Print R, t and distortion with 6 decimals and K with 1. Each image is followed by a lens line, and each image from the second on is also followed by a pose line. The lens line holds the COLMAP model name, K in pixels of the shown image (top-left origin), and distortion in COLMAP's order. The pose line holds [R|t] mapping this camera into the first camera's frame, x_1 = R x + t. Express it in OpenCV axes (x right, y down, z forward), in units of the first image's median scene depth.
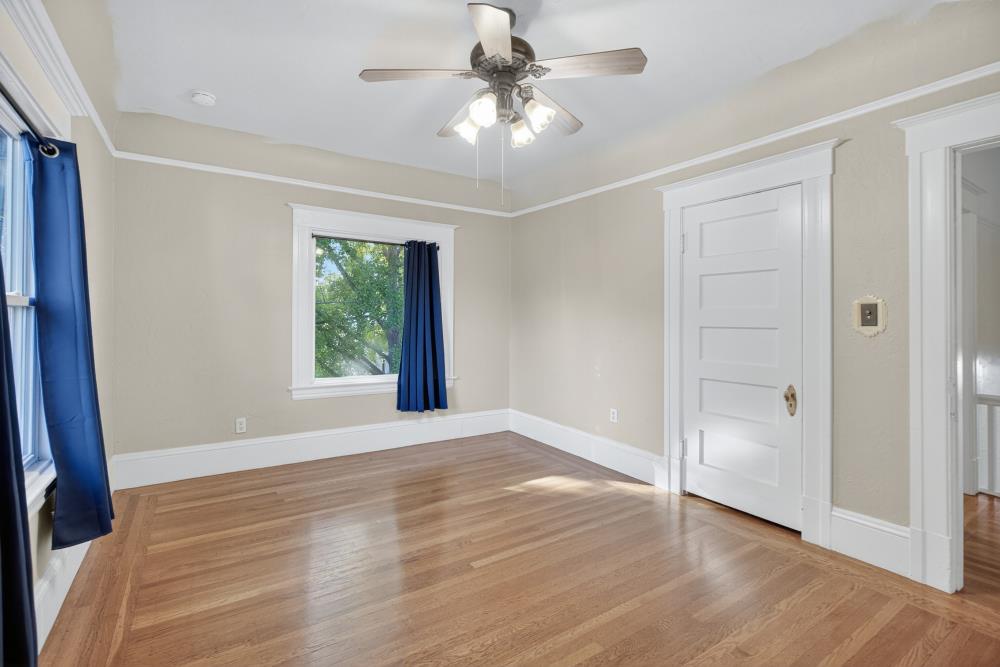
lens RADIAL K [[457.9, 0, 479.2], [0, 457.9, 317.3], [0, 0, 1]] dist [0.000234, -0.000077]
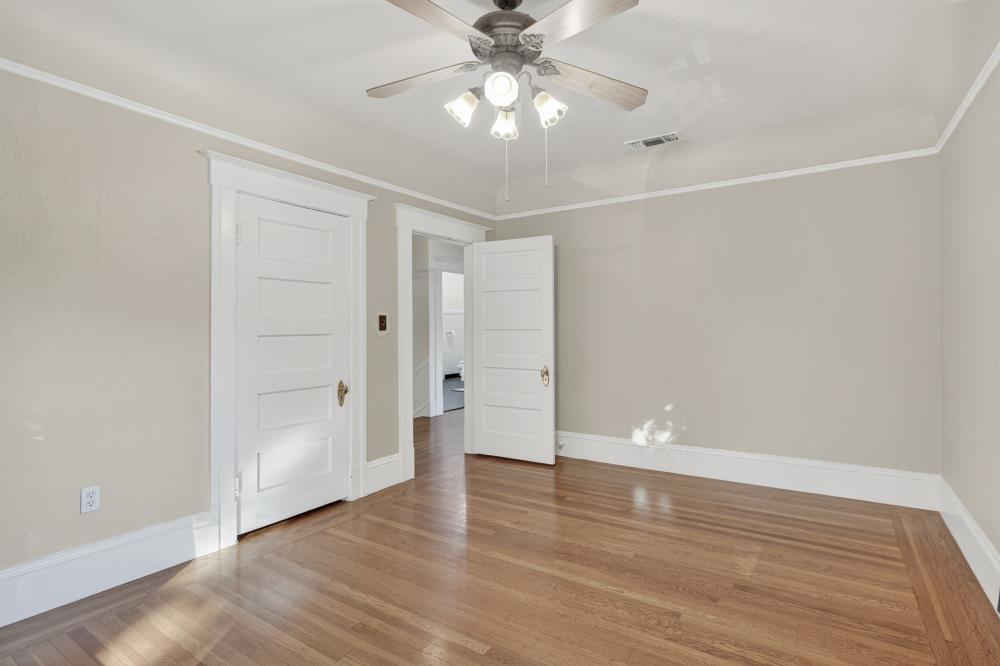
lens RADIAL K [[495.2, 0, 499.4], [0, 495.2, 319.5], [0, 0, 1]] dist [-0.001139, -0.000236]
pose [[-0.408373, 0.006049, 0.912795, -0.671312], [-0.002523, 0.999967, -0.007755, -0.004361], [-0.912812, -0.005470, -0.408344, 1.132461]]
